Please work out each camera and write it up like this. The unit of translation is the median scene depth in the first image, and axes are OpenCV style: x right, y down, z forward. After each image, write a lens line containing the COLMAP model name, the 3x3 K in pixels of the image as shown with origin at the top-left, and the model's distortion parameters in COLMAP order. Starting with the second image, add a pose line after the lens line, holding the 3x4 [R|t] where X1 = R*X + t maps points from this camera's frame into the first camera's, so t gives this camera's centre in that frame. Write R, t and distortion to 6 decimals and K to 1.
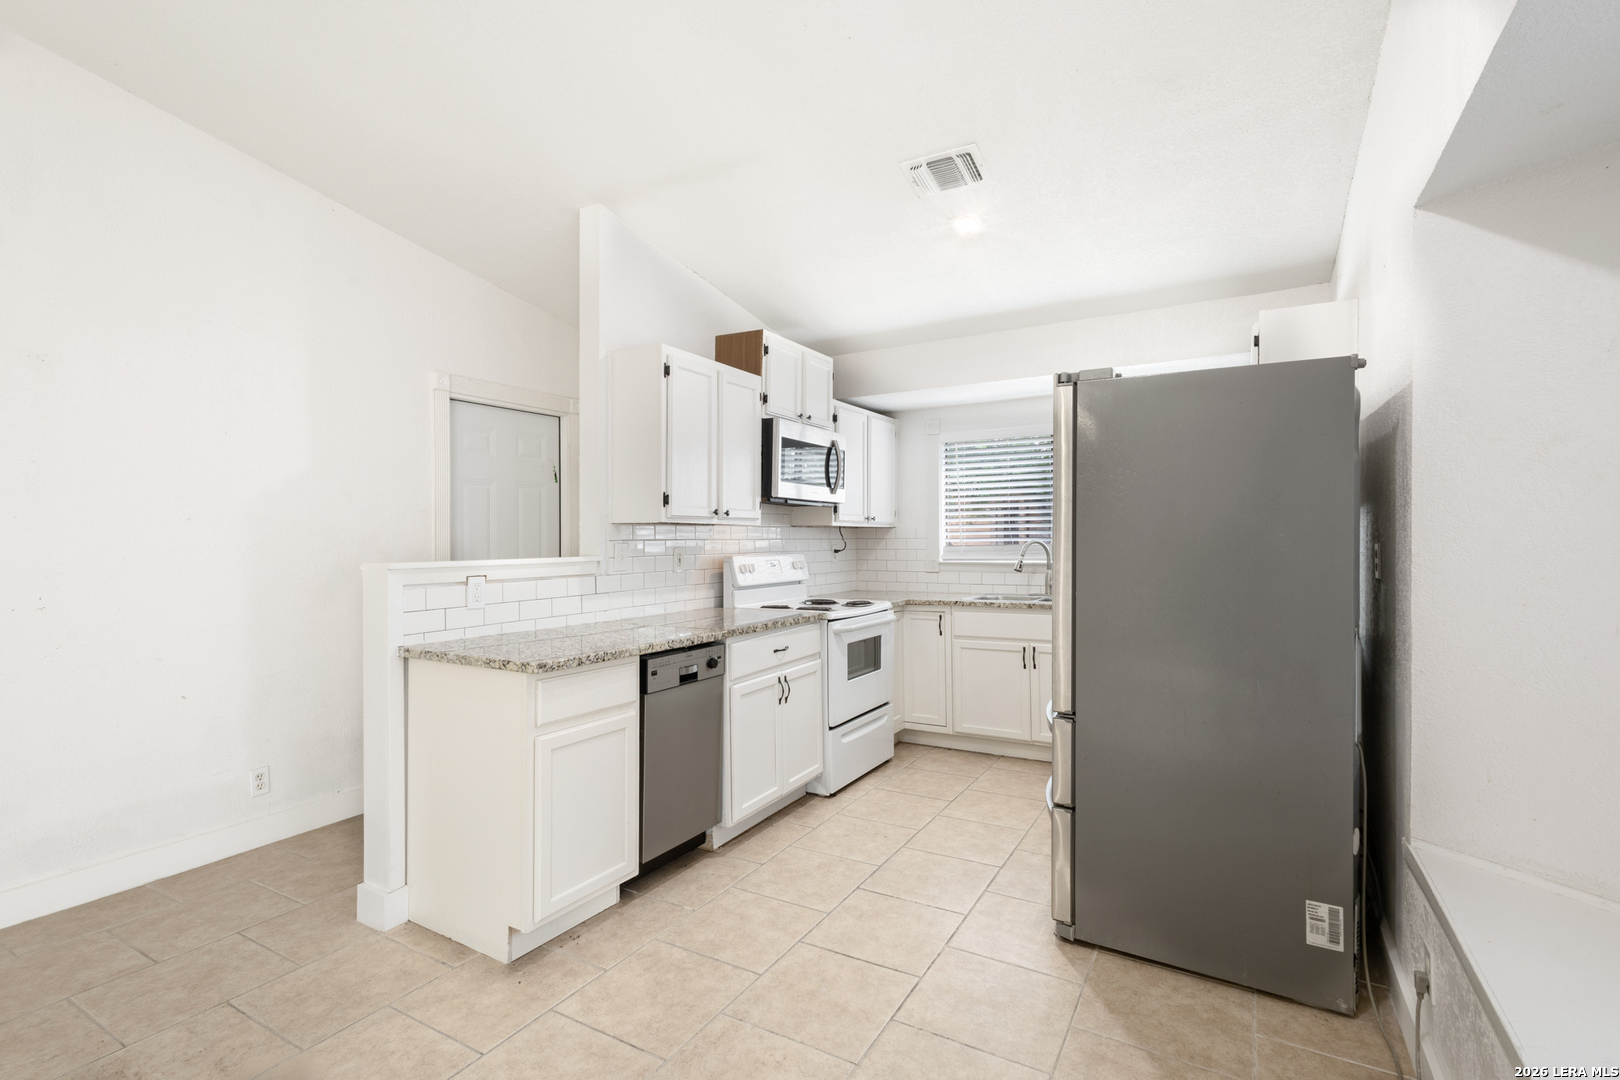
lens RADIAL K [[747.4, 0, 803.4], [0, 747.4, 532.8], [0, 0, 1]] dist [0.009957, 0.000025]
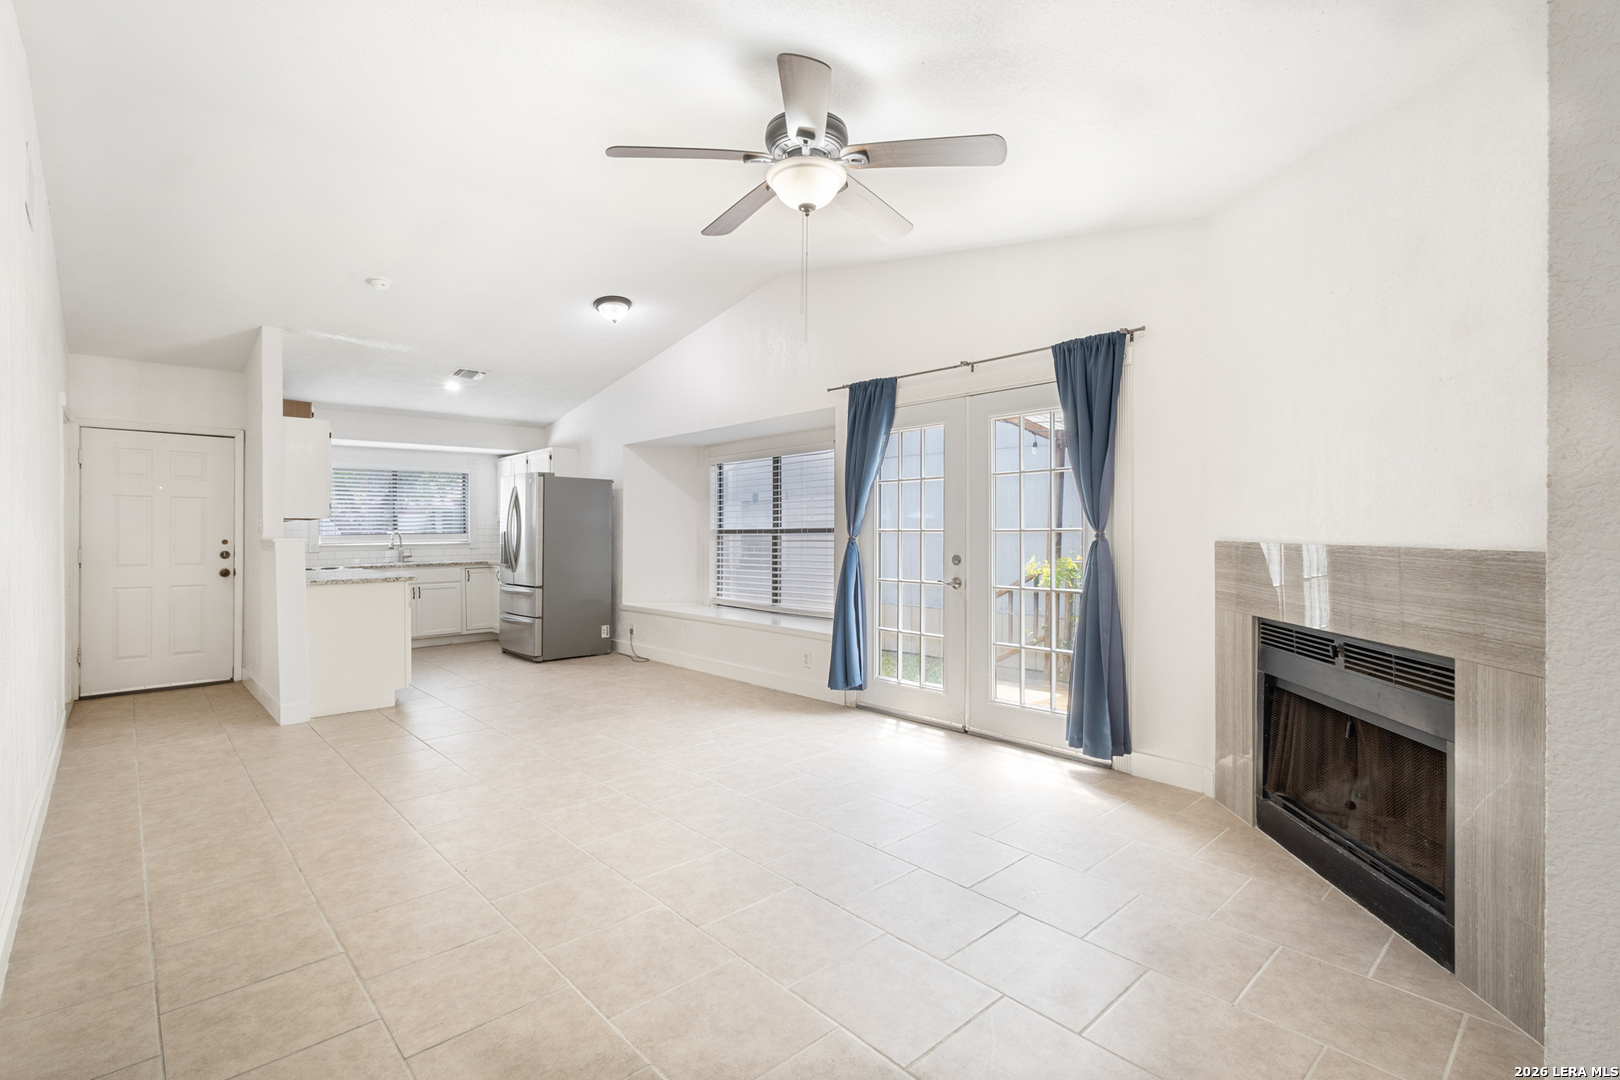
lens RADIAL K [[751.6, 0, 810.0], [0, 751.6, 540.0], [0, 0, 1]] dist [0.001292, 0.000117]
pose [[0.292162, -0.009587, 0.956321, -1.310185], [-0.000254, 0.999949, 0.010102, 0.015350], [-0.956369, -0.003194, 0.292144, -0.539266]]
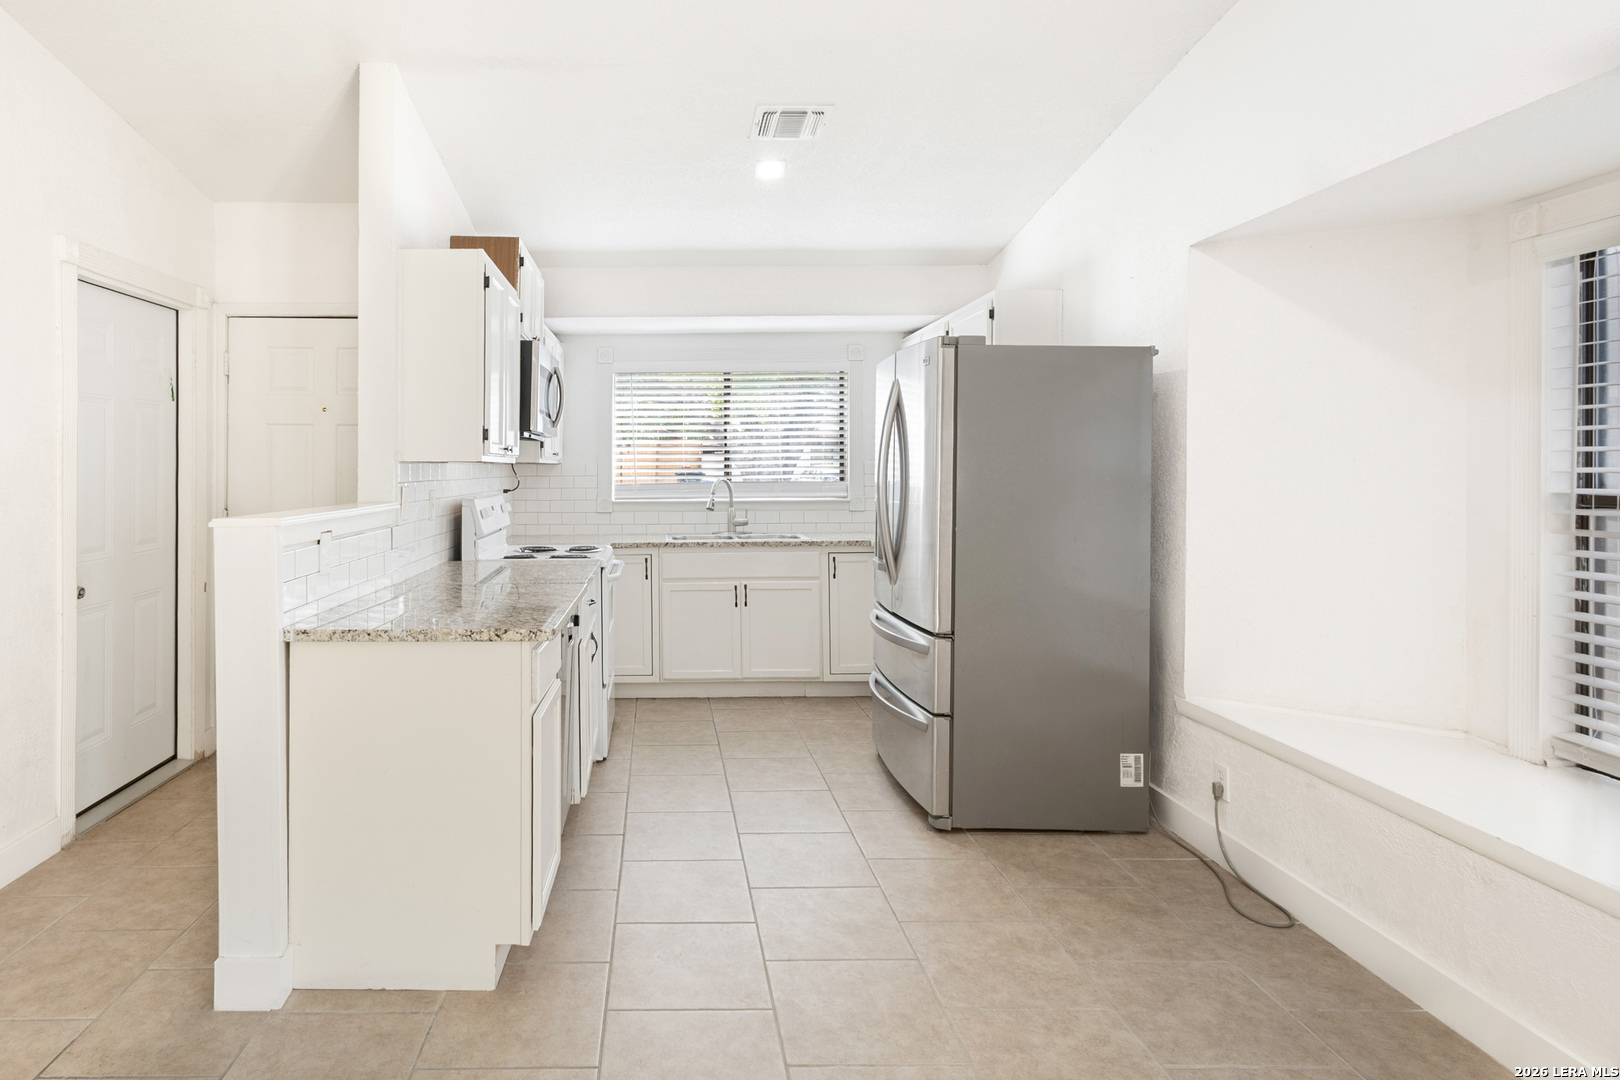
lens RADIAL K [[889.9, 0, 650.2], [0, 889.9, 467.7], [0, 0, 1]] dist [0.004347, 0.003025]
pose [[0.866822, 0.001542, 0.498615, -0.428975], [-0.004227, 0.999982, 0.004255, -0.009979], [-0.498599, -0.005796, 0.866813, 0.027817]]
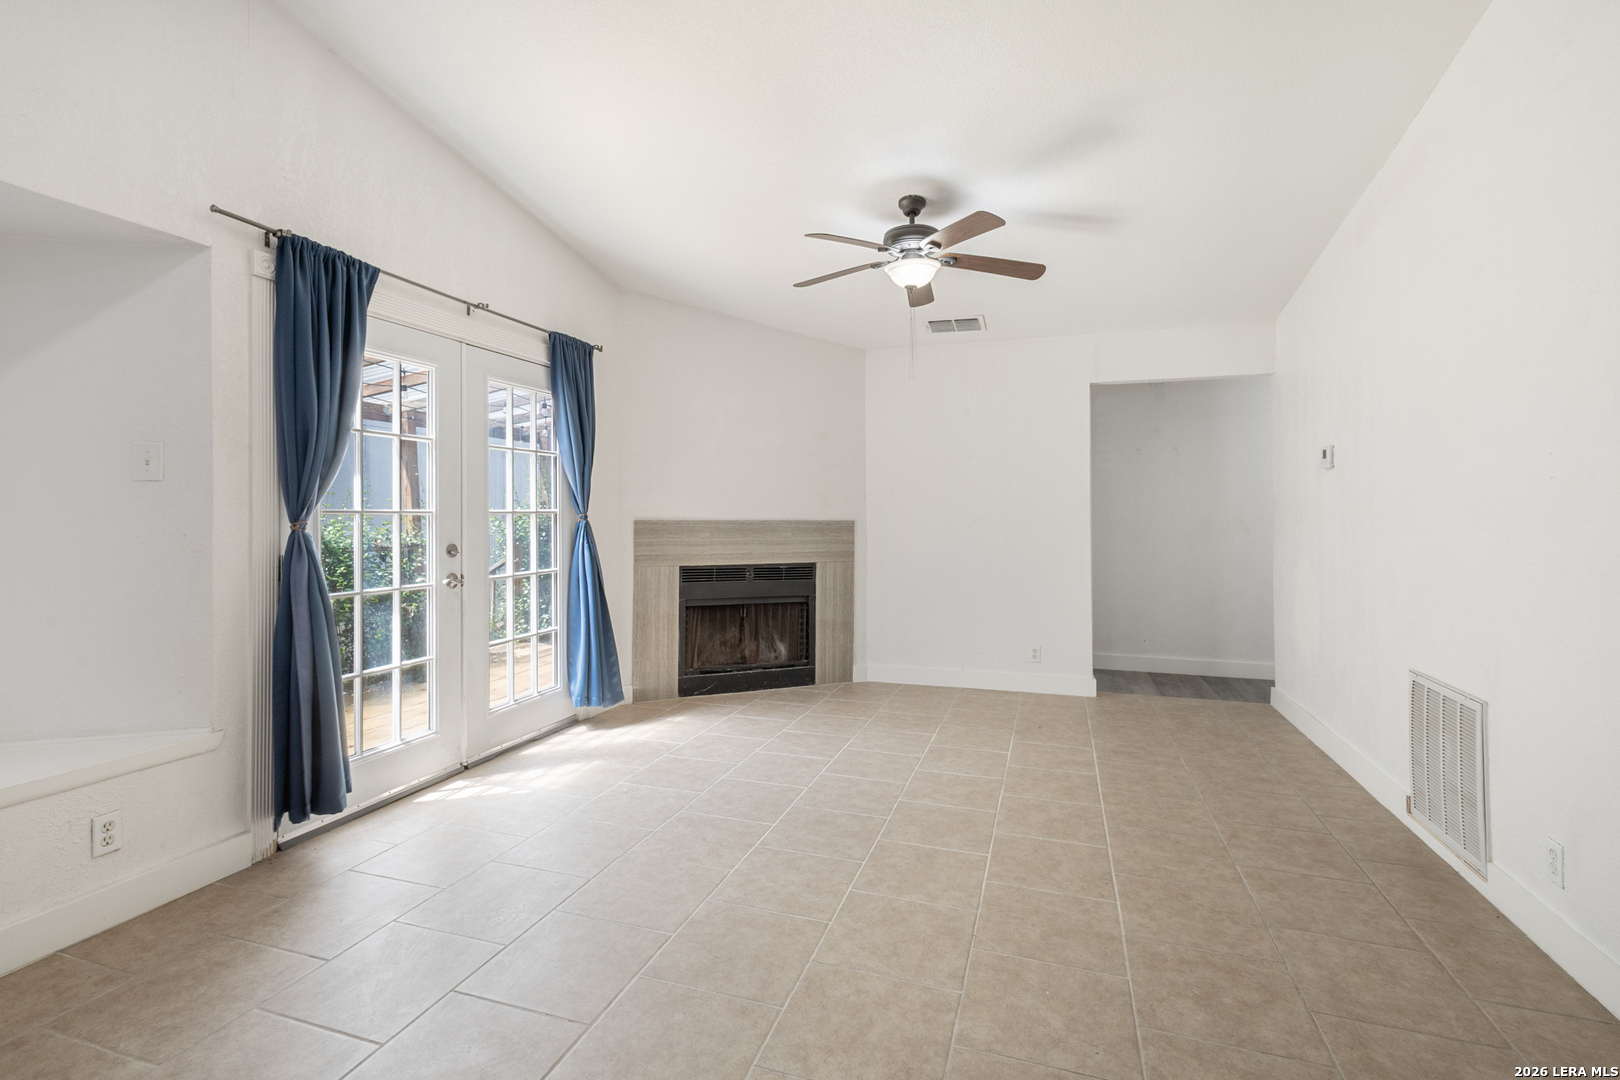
lens RADIAL K [[754.7, 0, 810.6], [0, 754.7, 504.3], [0, 0, 1]] dist [0.001059, 0.000396]
pose [[-0.977575, -0.001905, -0.210581, -0.361367], [0.000715, 0.999923, -0.012362, 0.014617], [0.210588, -0.012235, -0.977498, 0.542636]]
